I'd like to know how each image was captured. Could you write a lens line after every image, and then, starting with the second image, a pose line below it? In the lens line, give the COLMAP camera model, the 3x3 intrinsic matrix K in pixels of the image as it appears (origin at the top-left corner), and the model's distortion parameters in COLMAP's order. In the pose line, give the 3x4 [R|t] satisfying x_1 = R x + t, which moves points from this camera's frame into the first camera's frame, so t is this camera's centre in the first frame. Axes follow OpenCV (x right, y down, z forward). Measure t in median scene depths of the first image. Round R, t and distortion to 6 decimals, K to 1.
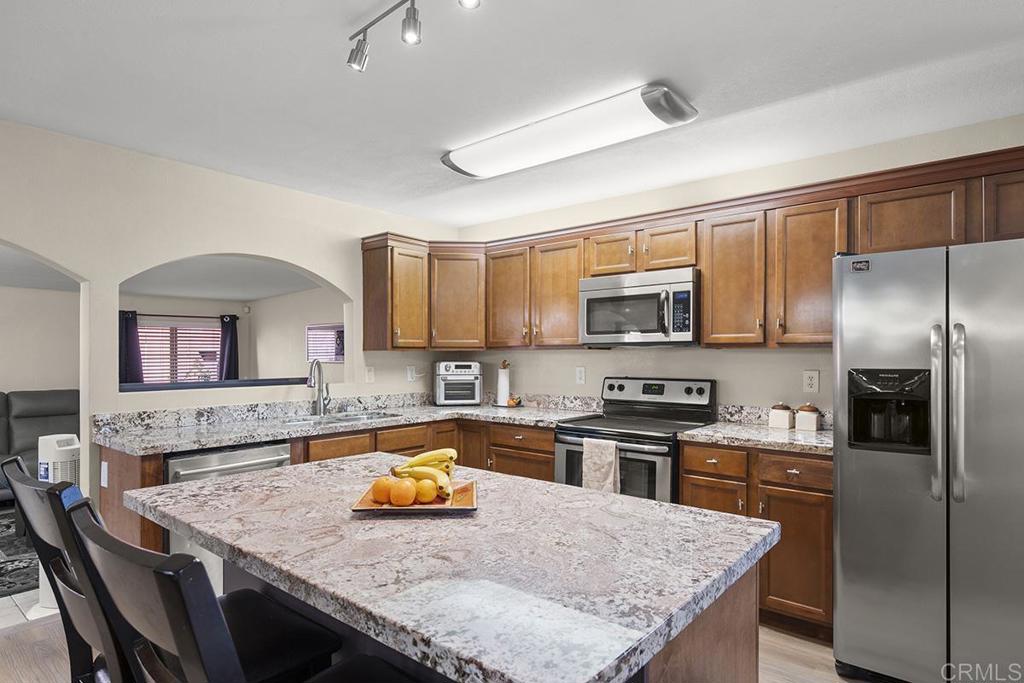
lens RADIAL K [[557.3, 0, 511.9], [0, 557.3, 359.6], [0, 0, 1]] dist [-0.000662, 0.002567]
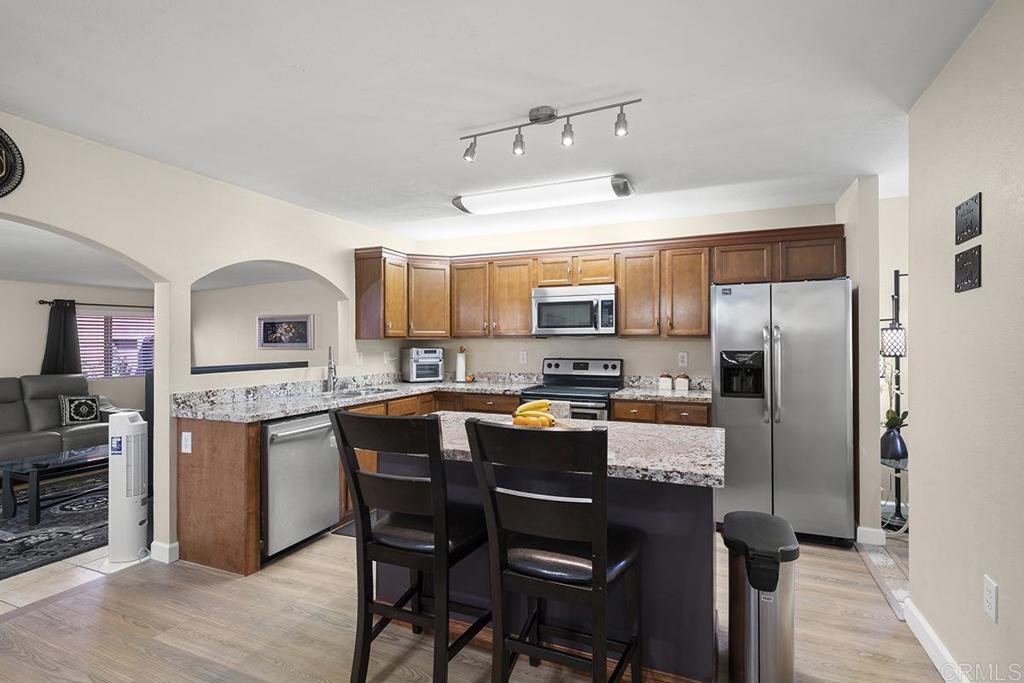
lens RADIAL K [[493.5, 0, 511.5], [0, 493.5, 339.6], [0, 0, 1]] dist [0.005227, -0.000484]
pose [[0.960313, -0.000110, 0.278923, -0.316112], [0.003587, 0.999922, -0.011955, -0.001690], [-0.278900, 0.012481, 0.960239, -0.204001]]
